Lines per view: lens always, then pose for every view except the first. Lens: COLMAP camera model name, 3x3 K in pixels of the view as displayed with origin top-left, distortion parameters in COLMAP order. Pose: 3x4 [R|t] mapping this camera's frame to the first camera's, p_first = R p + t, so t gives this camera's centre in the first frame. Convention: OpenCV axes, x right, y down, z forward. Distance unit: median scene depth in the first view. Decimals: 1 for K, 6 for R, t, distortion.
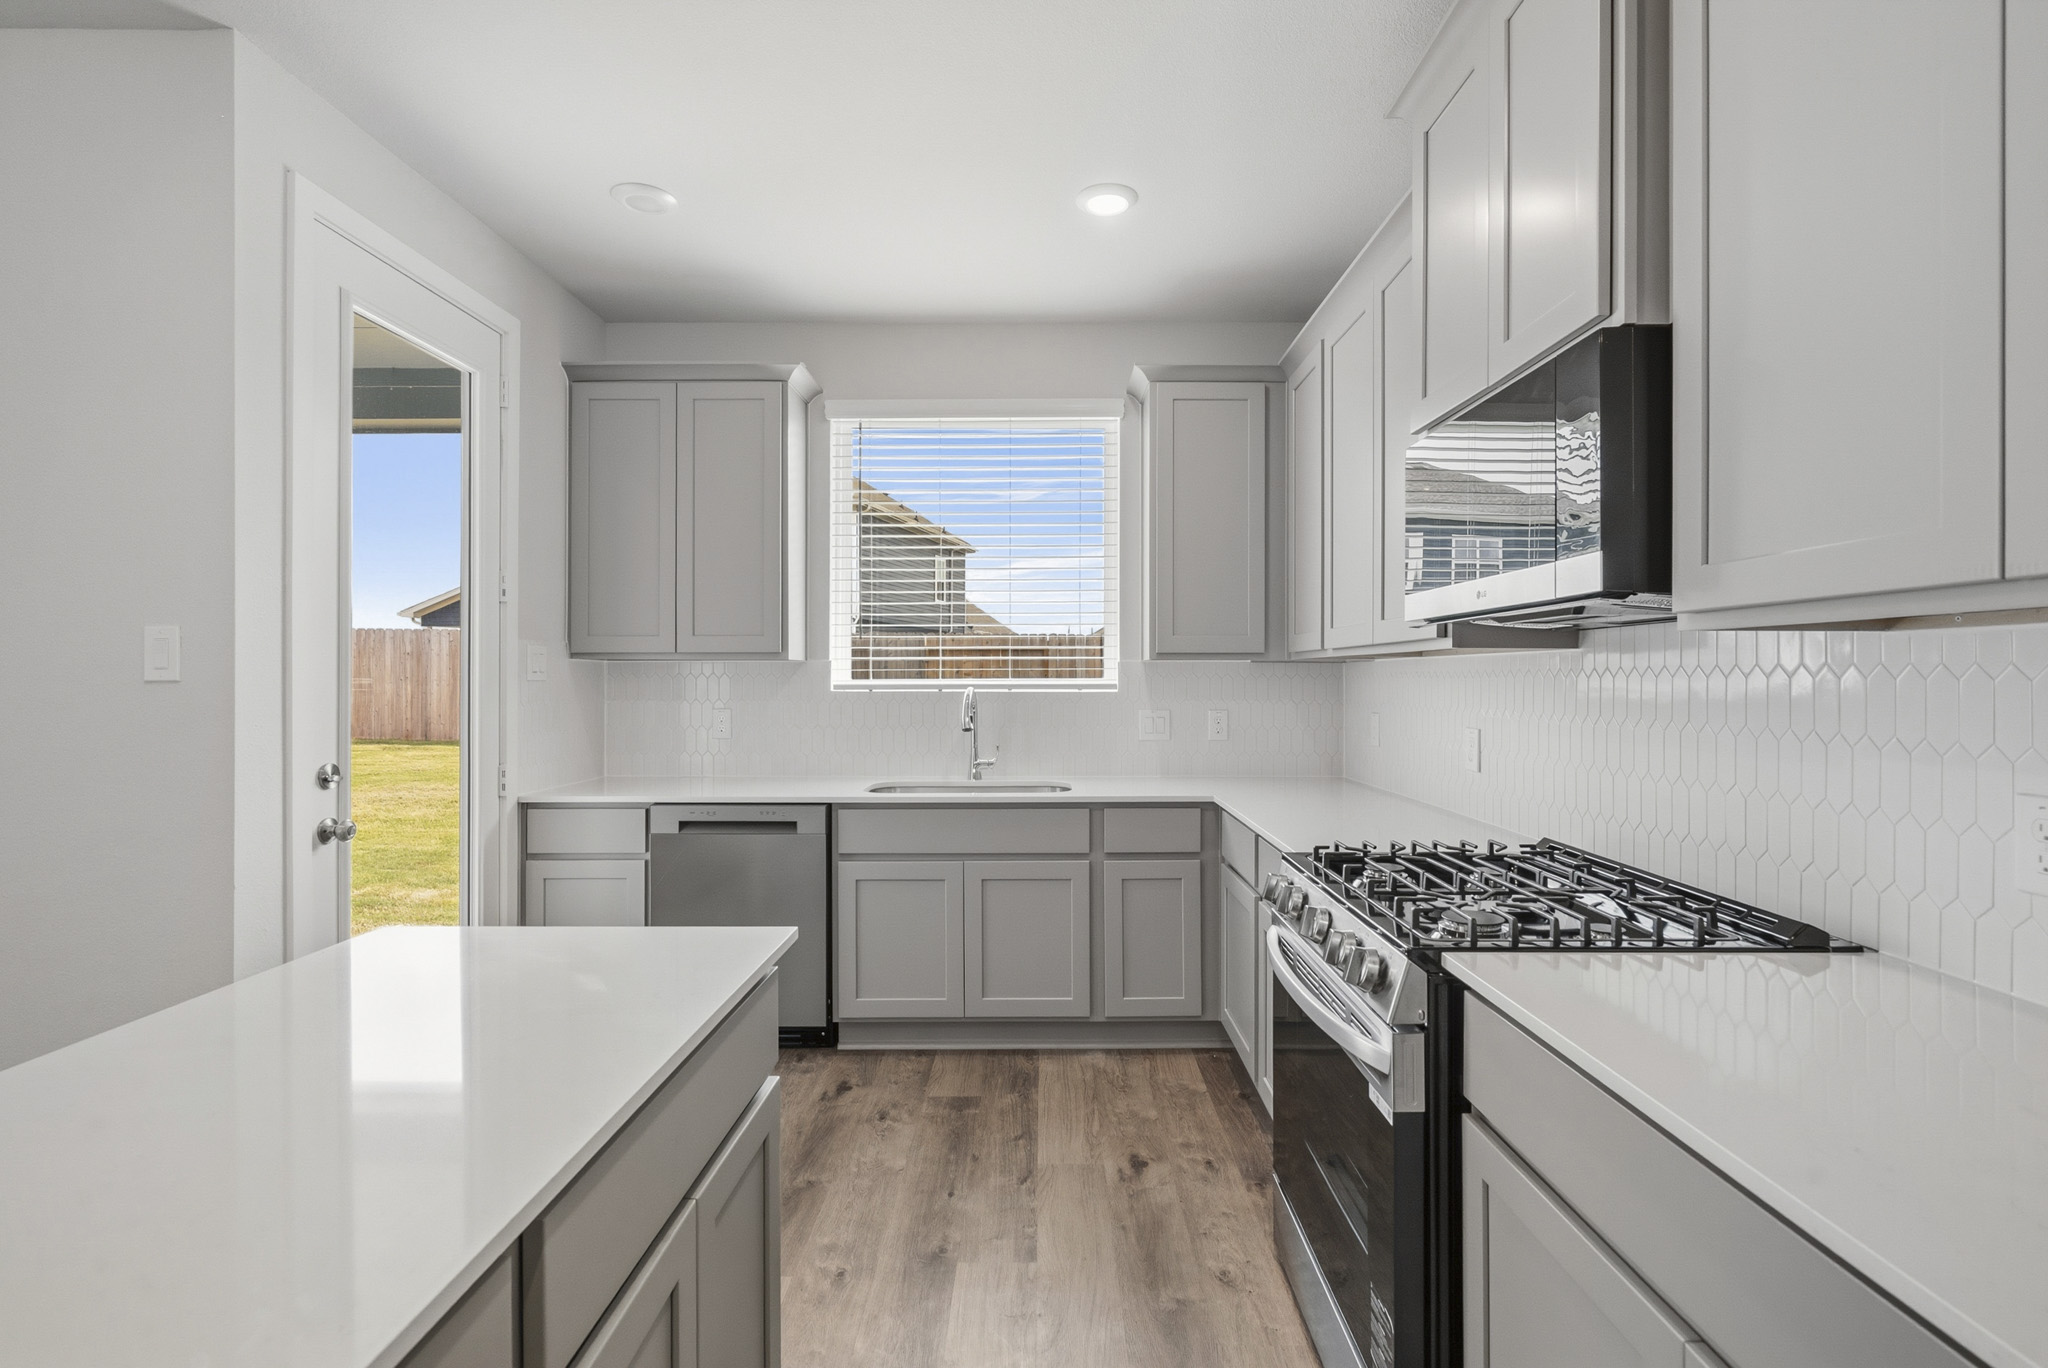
lens RADIAL K [[948.5, 0, 1035.8], [0, 948.5, 676.1], [0, 0, 1]] dist [-0.000531, 0.001675]
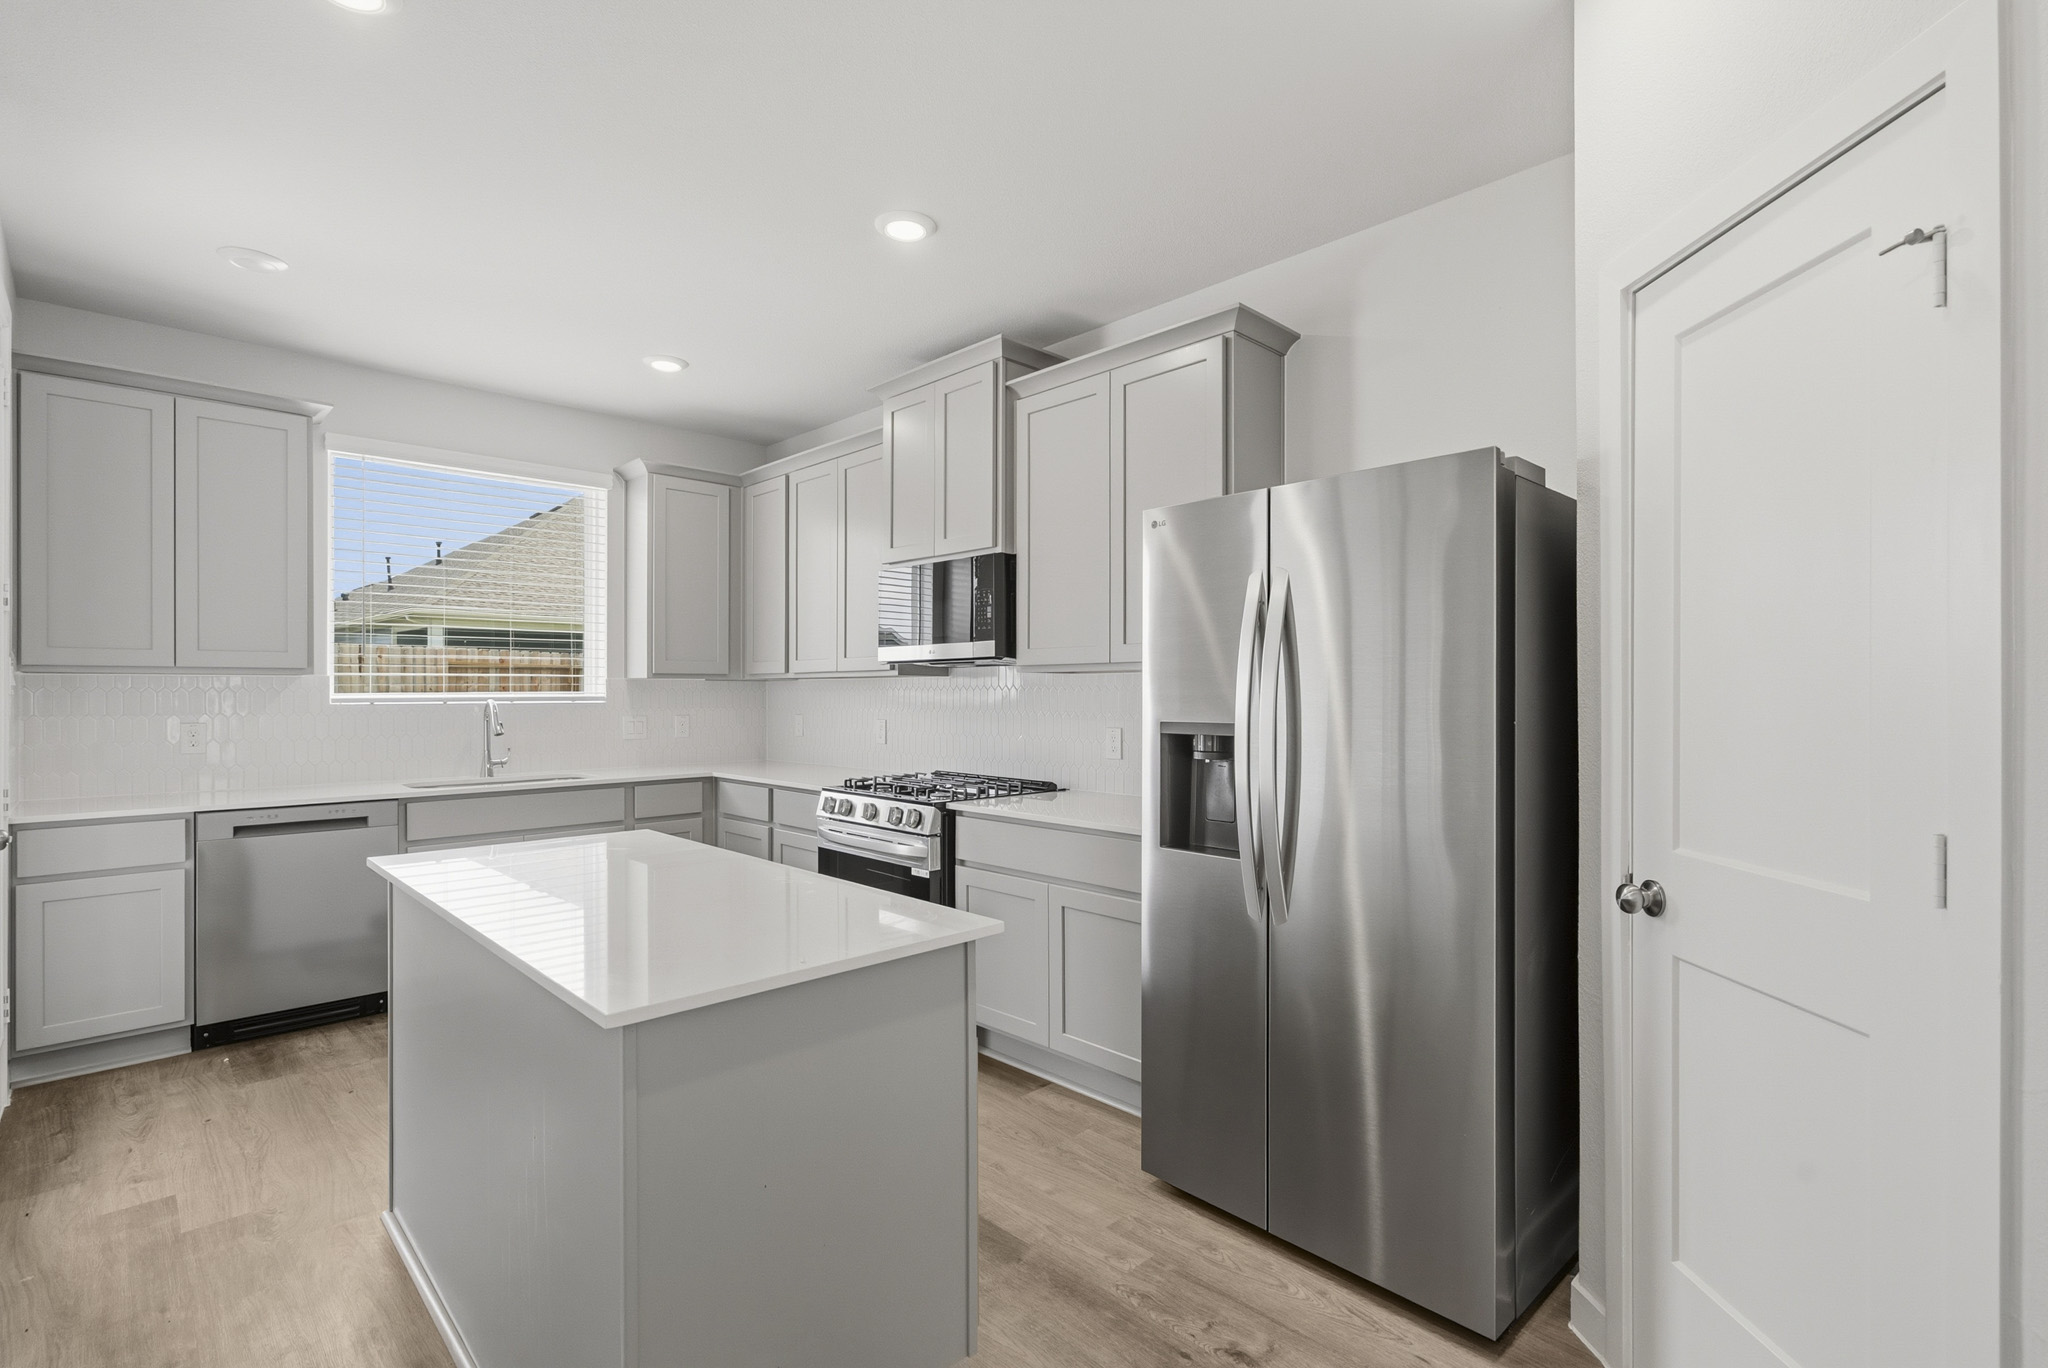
lens RADIAL K [[948.5, 0, 1032.7], [0, 948.5, 691.2], [0, 0, 1]] dist [-0.000531, 0.001675]
pose [[0.711839, -0.000377, 0.702343, -0.528814], [0.000788, 1.000000, -0.000261, 0.002720], [-0.702343, 0.000739, 0.711839, -0.417791]]
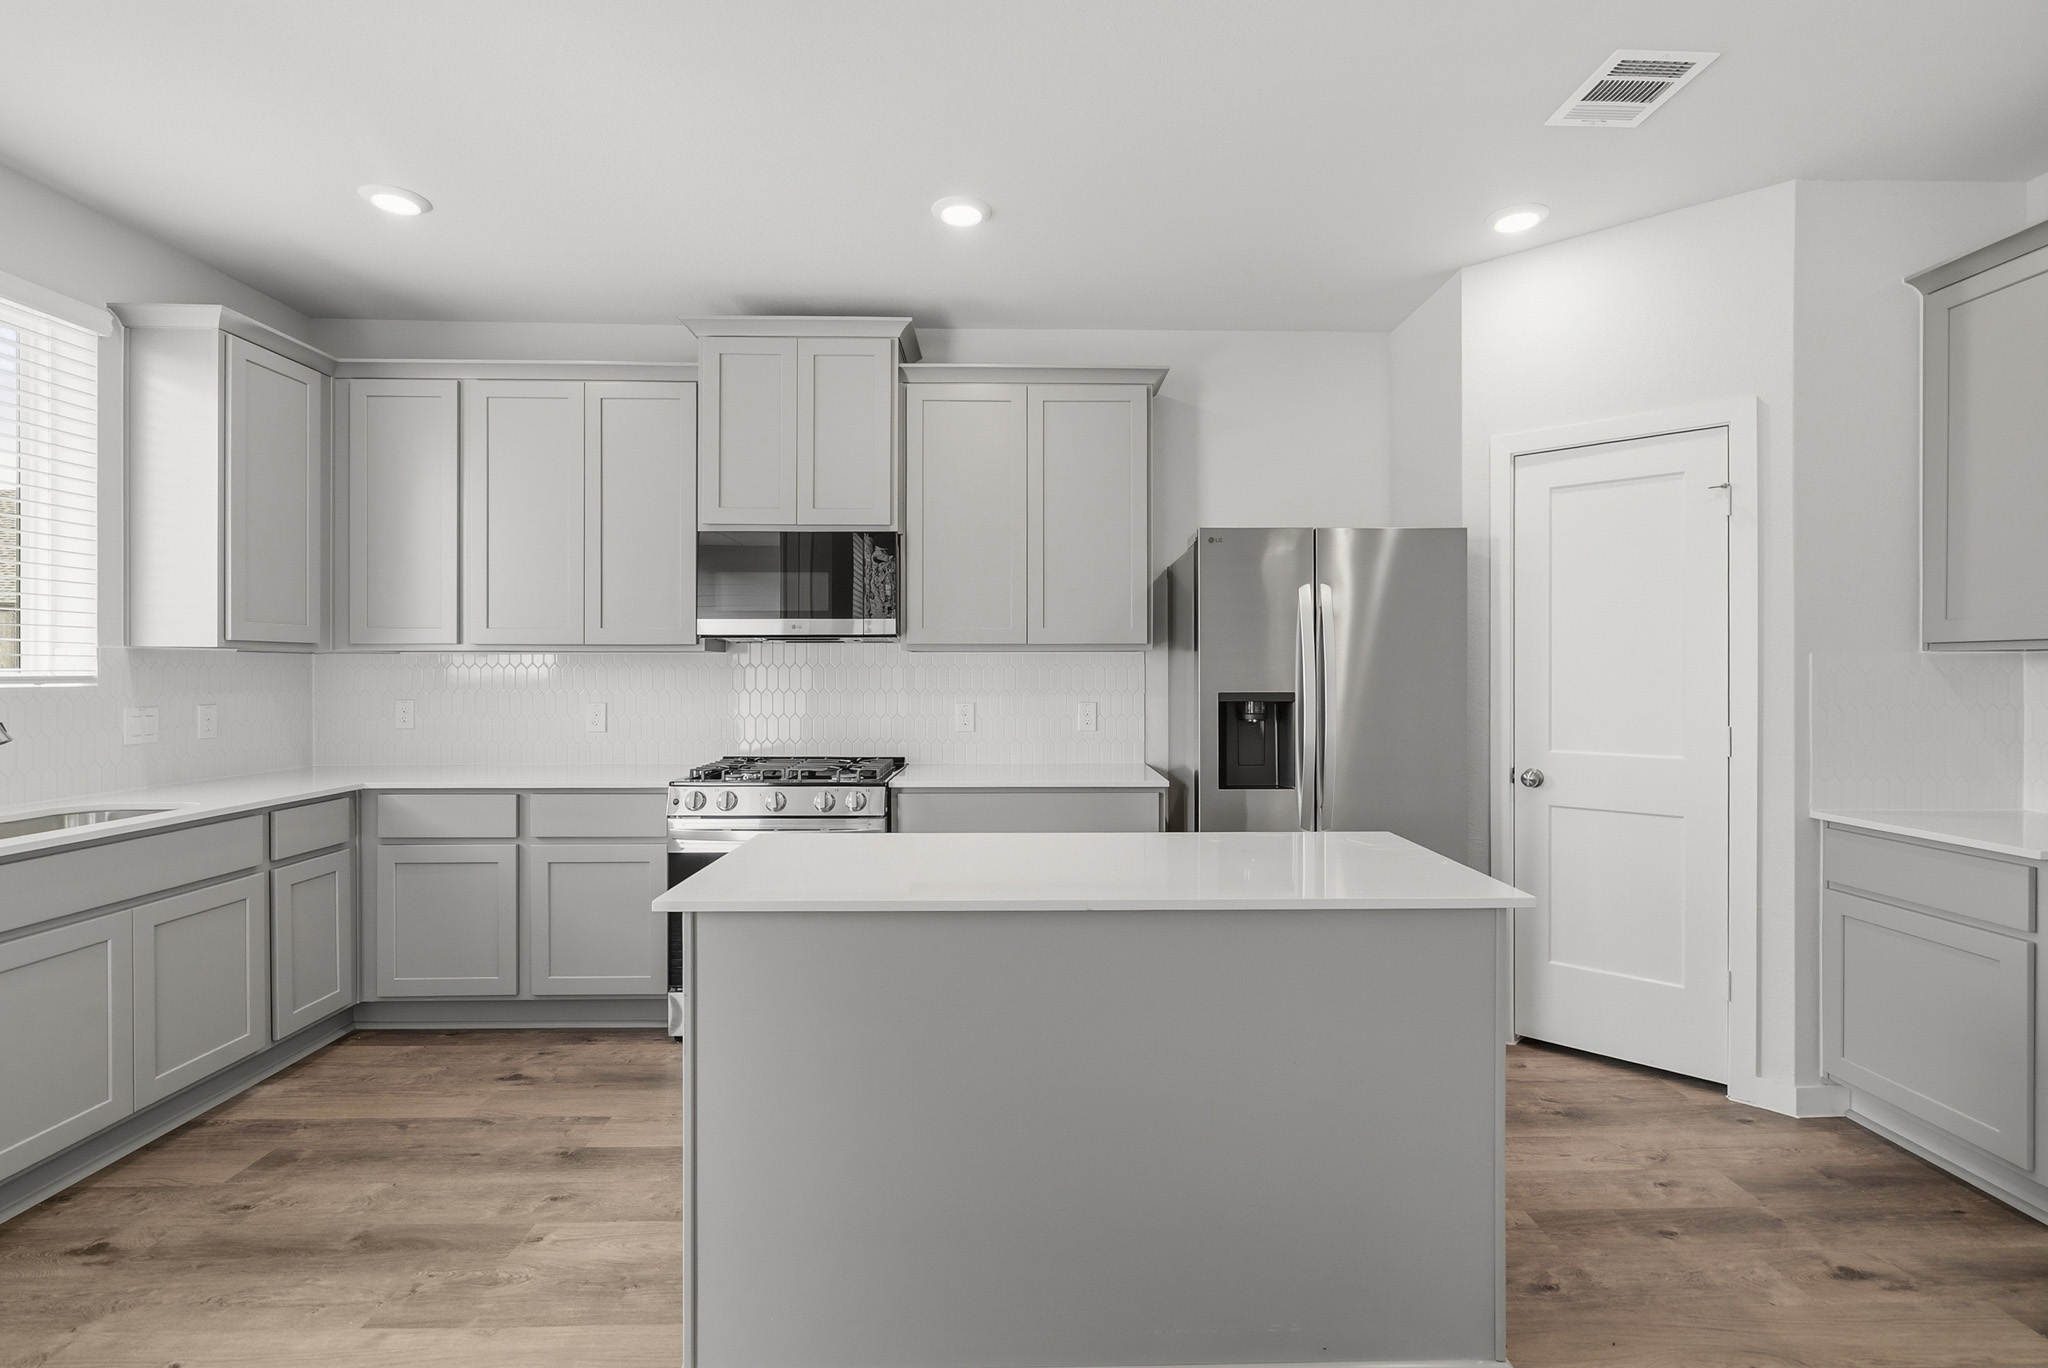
lens RADIAL K [[948.5, 0, 1048.4], [0, 948.5, 678.0], [0, 0, 1]] dist [-0.000531, 0.001675]
pose [[-0.030677, -0.009998, 0.999479, -0.939376], [-0.000684, 0.999950, 0.009981, 0.001773], [-0.999529, -0.000377, -0.030682, 0.316042]]
